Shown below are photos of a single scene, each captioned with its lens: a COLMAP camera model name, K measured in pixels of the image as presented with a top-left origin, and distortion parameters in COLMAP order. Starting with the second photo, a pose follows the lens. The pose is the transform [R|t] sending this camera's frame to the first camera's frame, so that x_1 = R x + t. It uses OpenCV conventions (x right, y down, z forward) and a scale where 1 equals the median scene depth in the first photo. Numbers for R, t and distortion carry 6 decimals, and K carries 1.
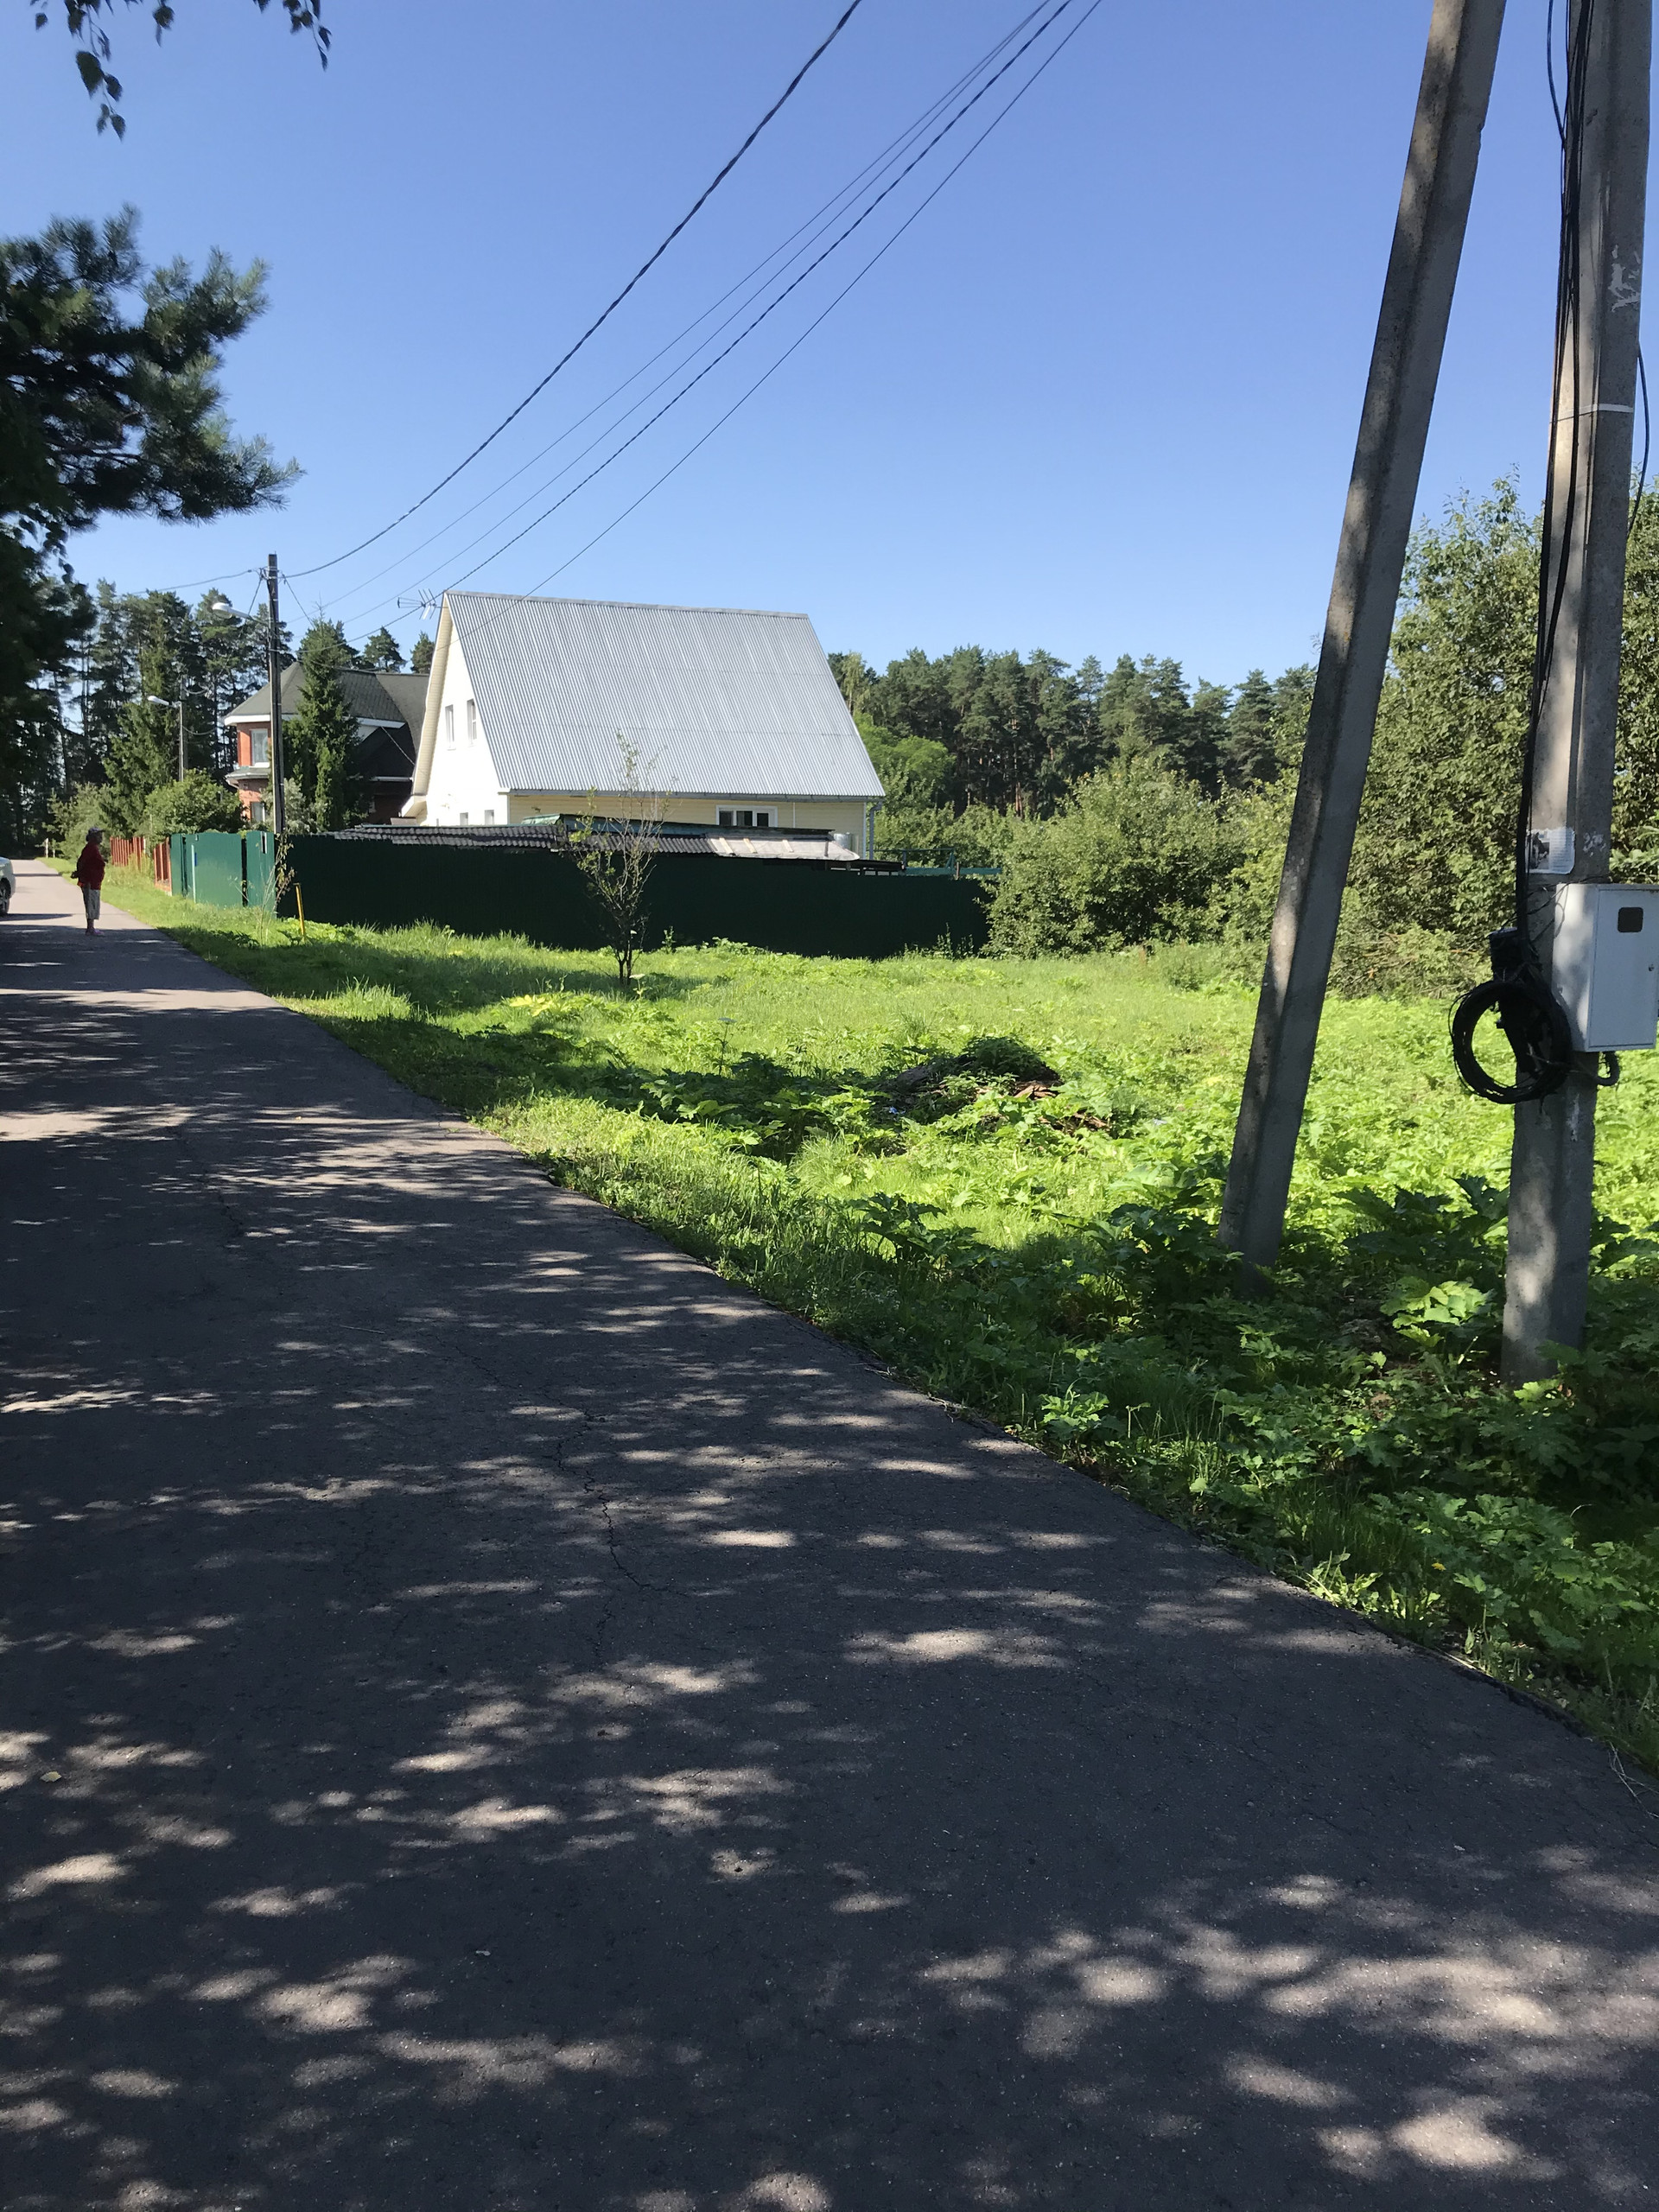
lens RADIAL K [[1768.0, 0, 829.5], [0, 1768.0, 1106.0], [0, 0, 1]] dist [0.005312, -0.004494]
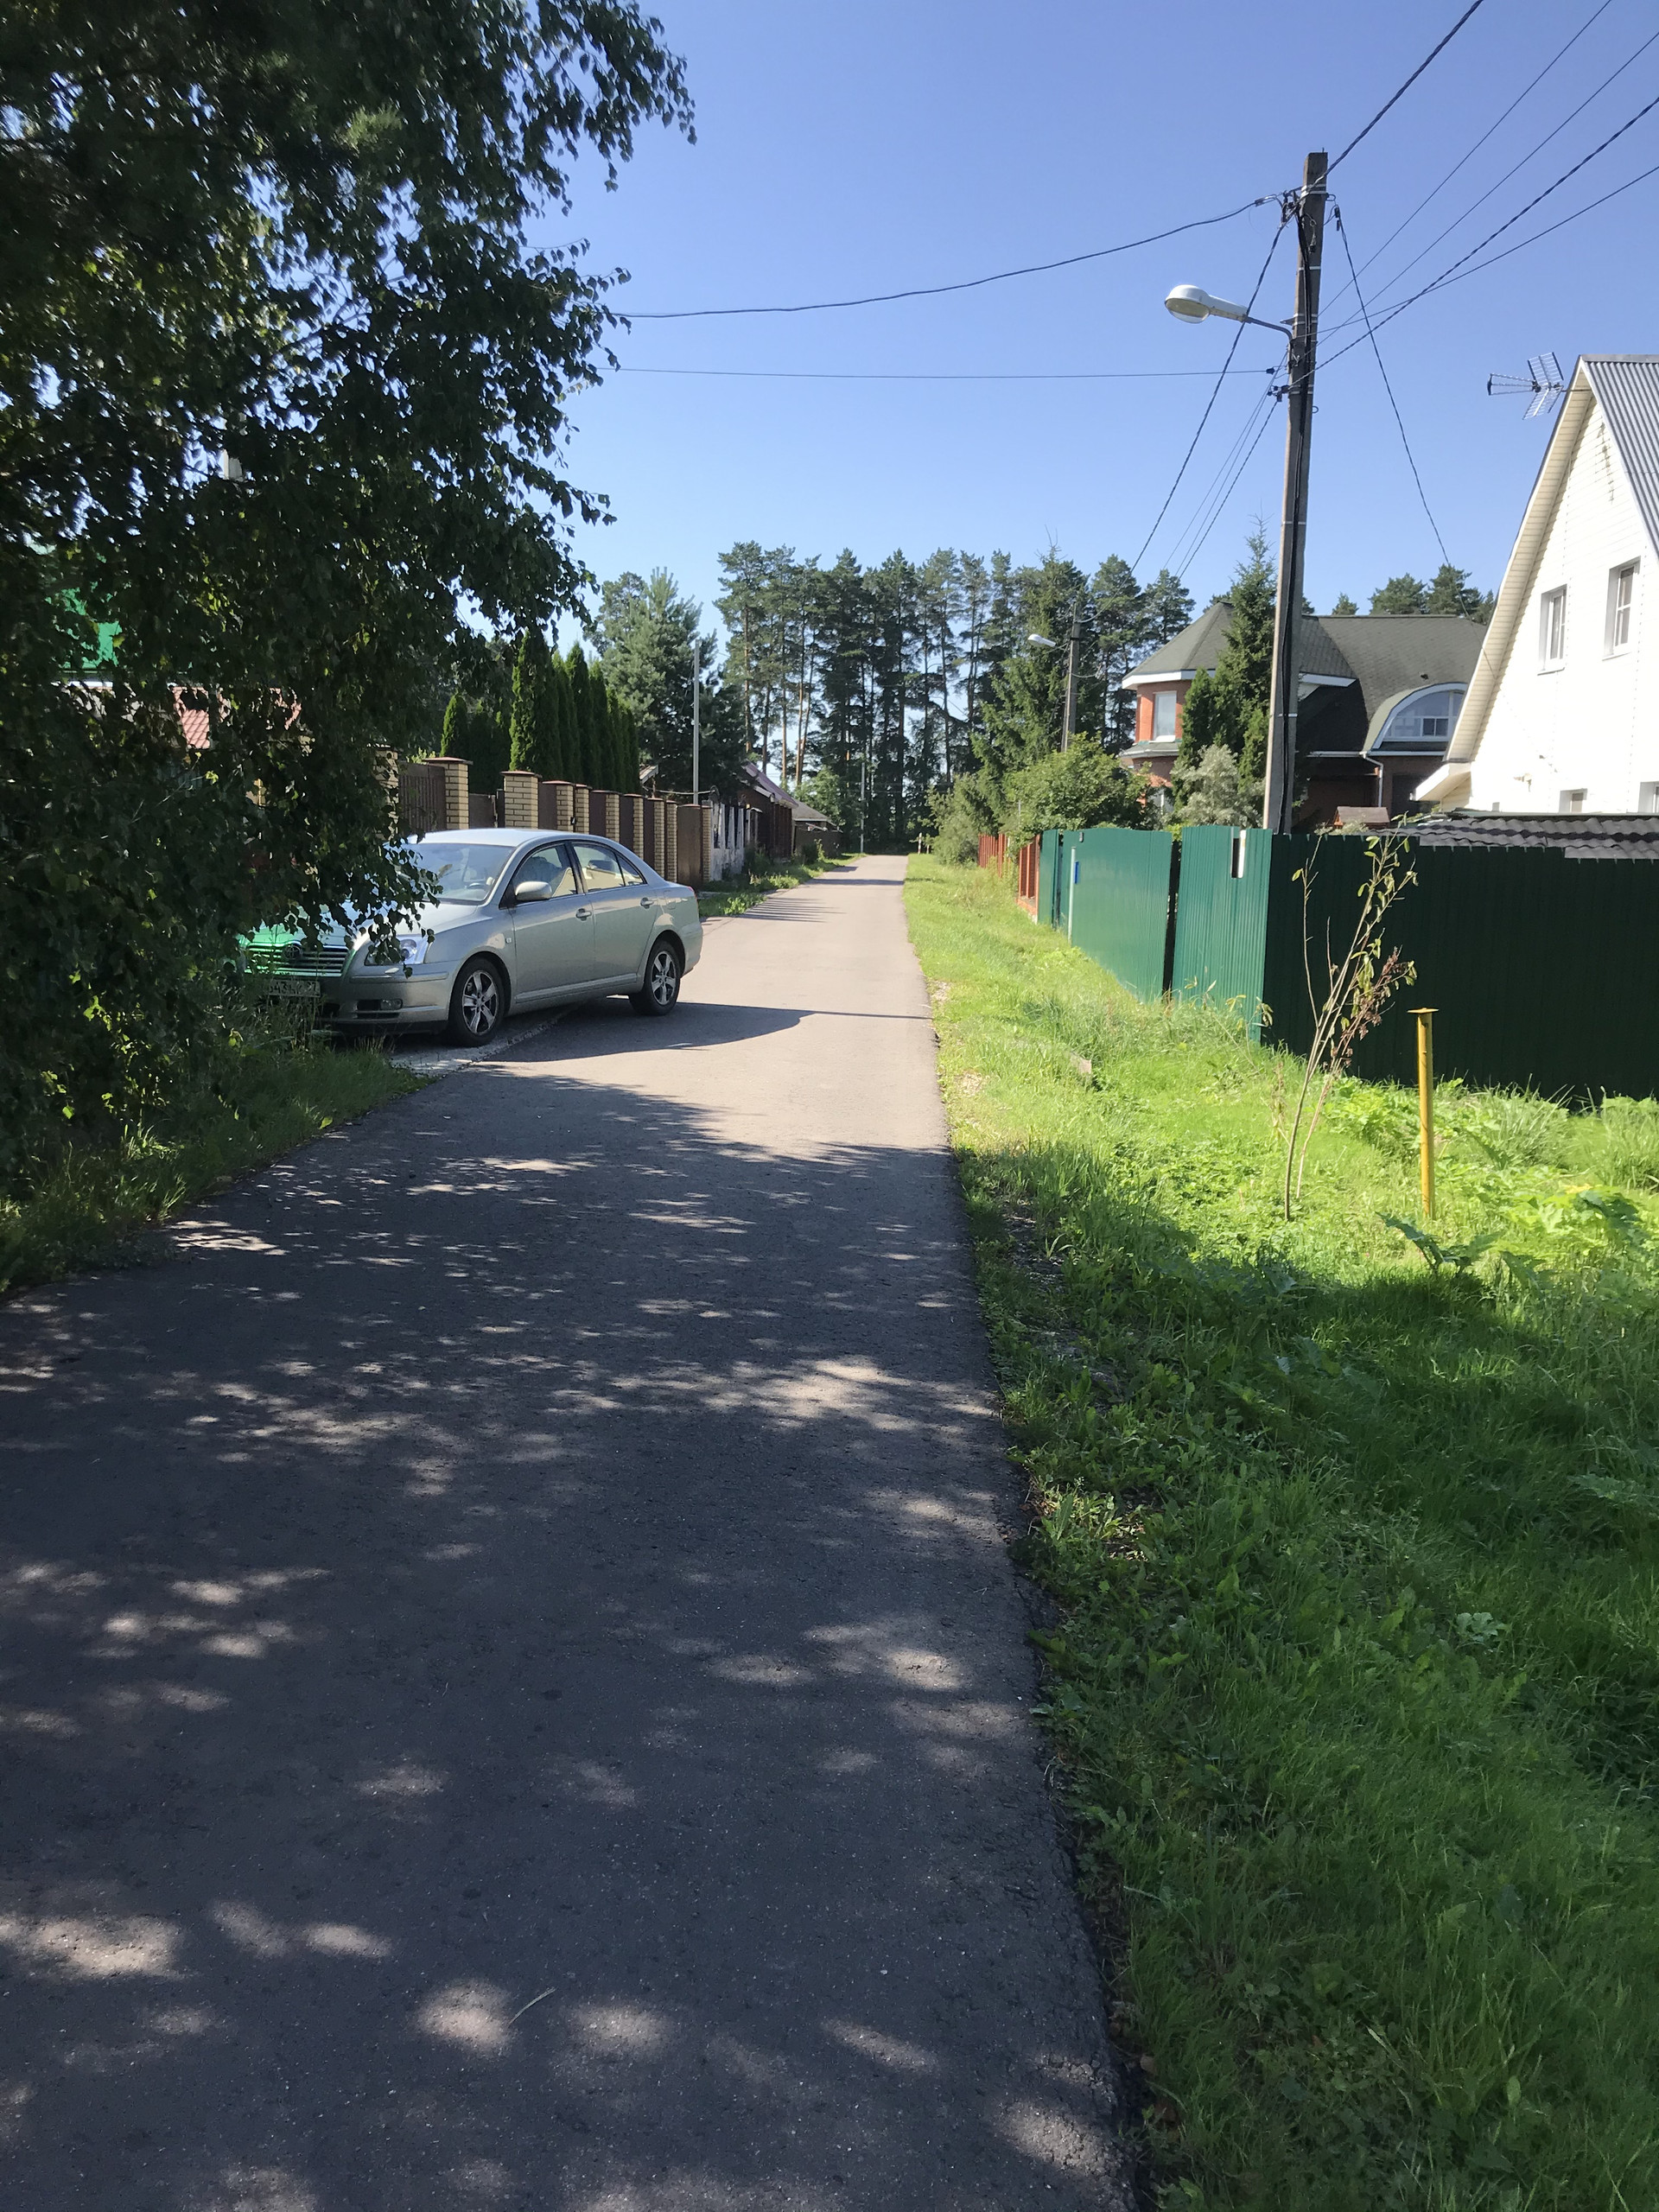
lens RADIAL K [[1768.0, 0, 829.5], [0, 1768.0, 1106.0], [0, 0, 1]] dist [0.005312, -0.004494]
pose [[0.889290, 0.072353, -0.451585, -0.087853], [-0.070823, 0.997282, 0.020315, -0.037478], [0.451827, 0.013917, 0.891997, 0.240244]]
